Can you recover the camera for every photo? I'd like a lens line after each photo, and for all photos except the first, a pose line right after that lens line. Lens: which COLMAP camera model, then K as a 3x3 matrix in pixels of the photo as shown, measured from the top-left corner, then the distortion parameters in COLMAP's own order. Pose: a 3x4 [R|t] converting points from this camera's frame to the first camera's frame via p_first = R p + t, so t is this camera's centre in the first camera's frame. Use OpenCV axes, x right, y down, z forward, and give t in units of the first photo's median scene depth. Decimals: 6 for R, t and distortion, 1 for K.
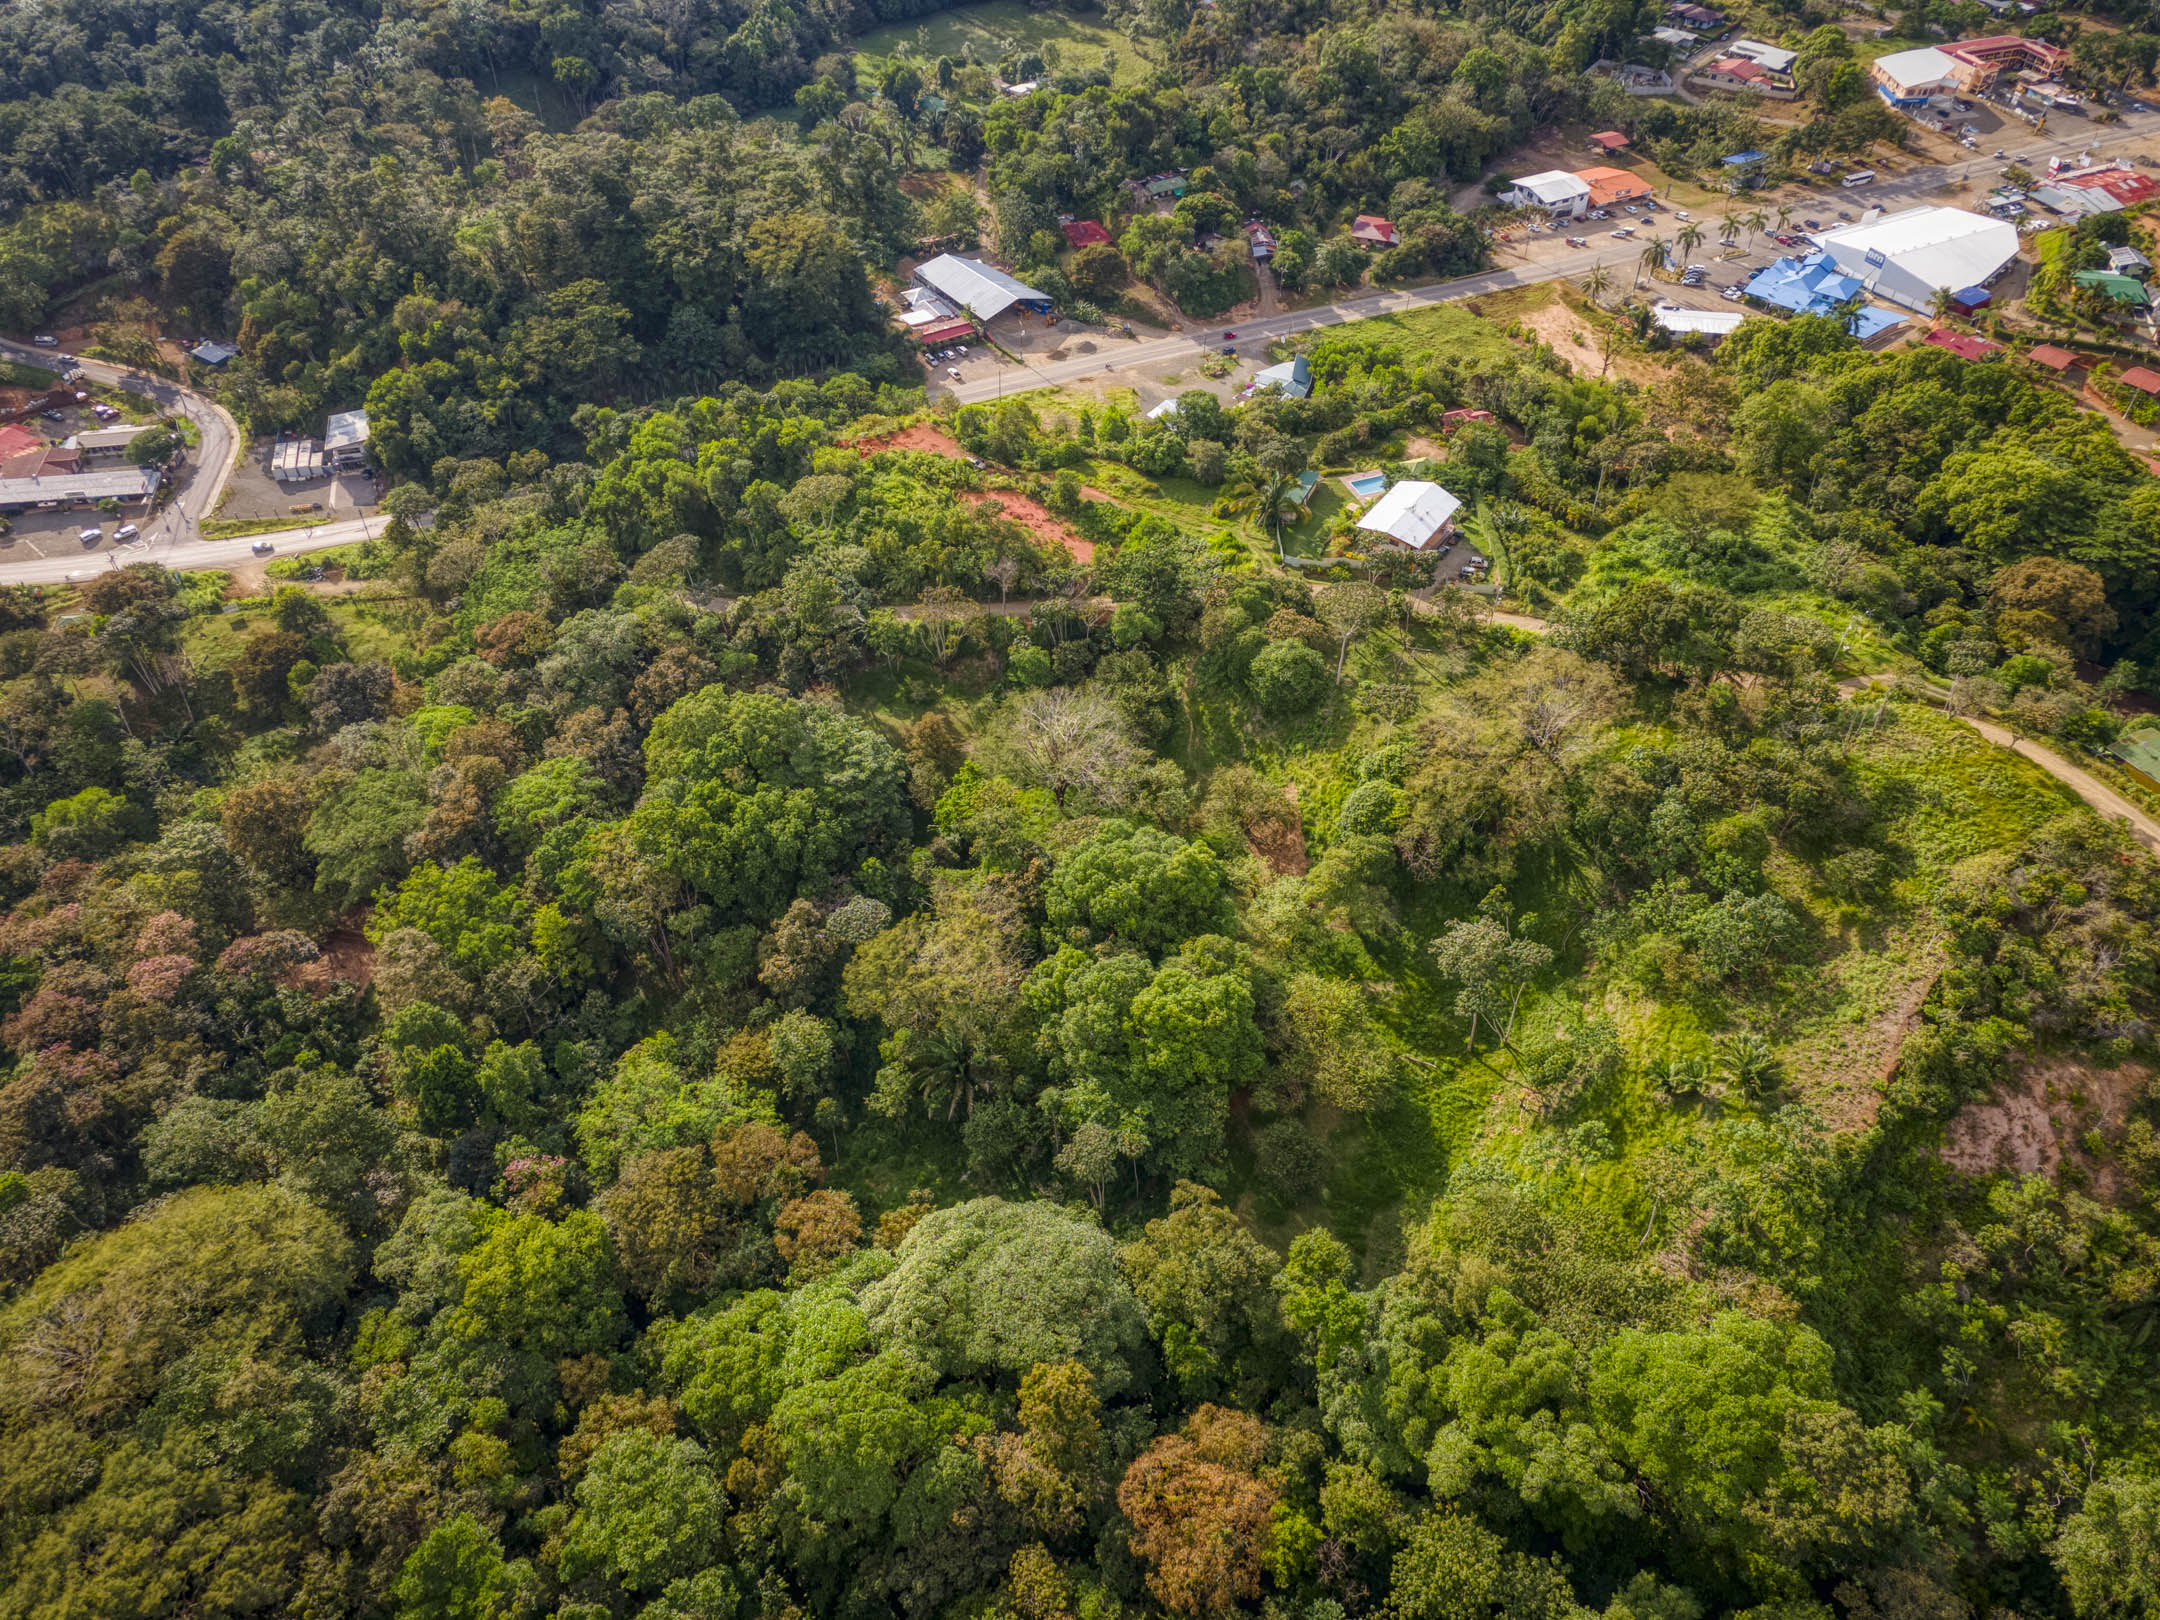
lens RADIAL K [[1568.4, 0, 1063.2], [0, 1568.4, 805.5], [0, 0, 1]] dist [0.029783, 0.025022]
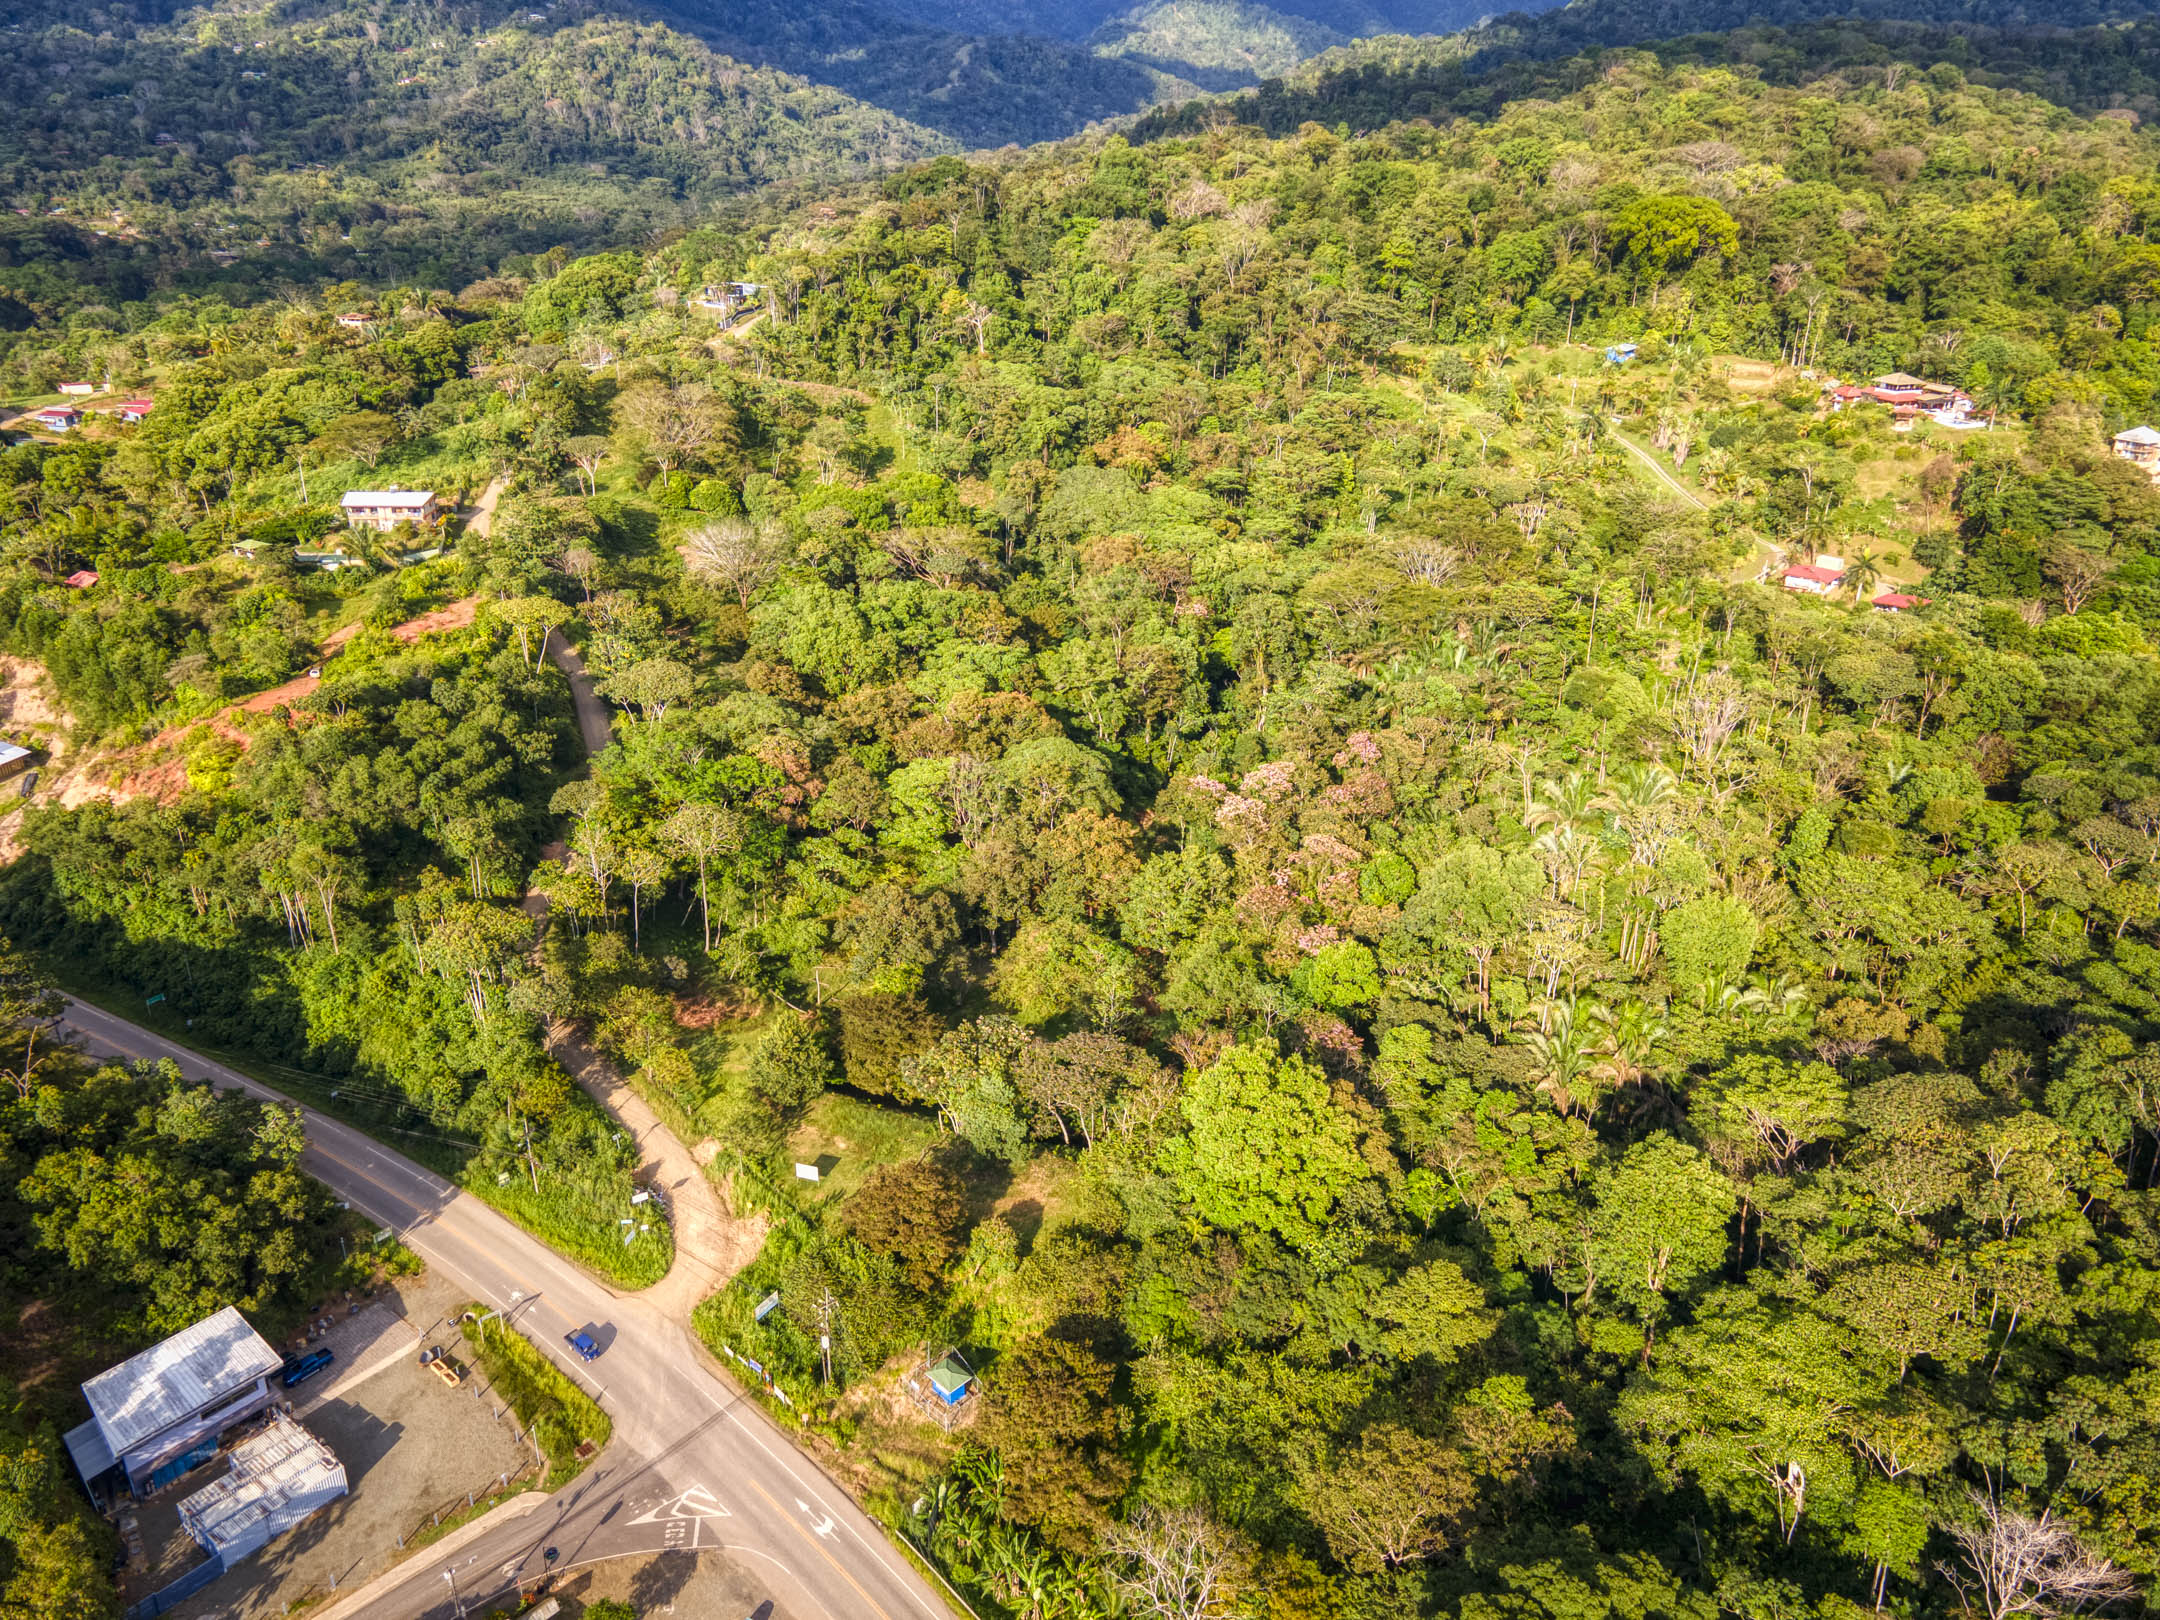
lens RADIAL K [[1568.4, 0, 1076.1], [0, 1568.4, 812.1], [0, 0, 1]] dist [0.029783, 0.025022]
pose [[-0.597590, -0.319658, 0.735327, -1.023085], [0.562504, 0.486400, 0.668584, -0.551446], [-0.571381, 0.813163, -0.110859, 0.946273]]
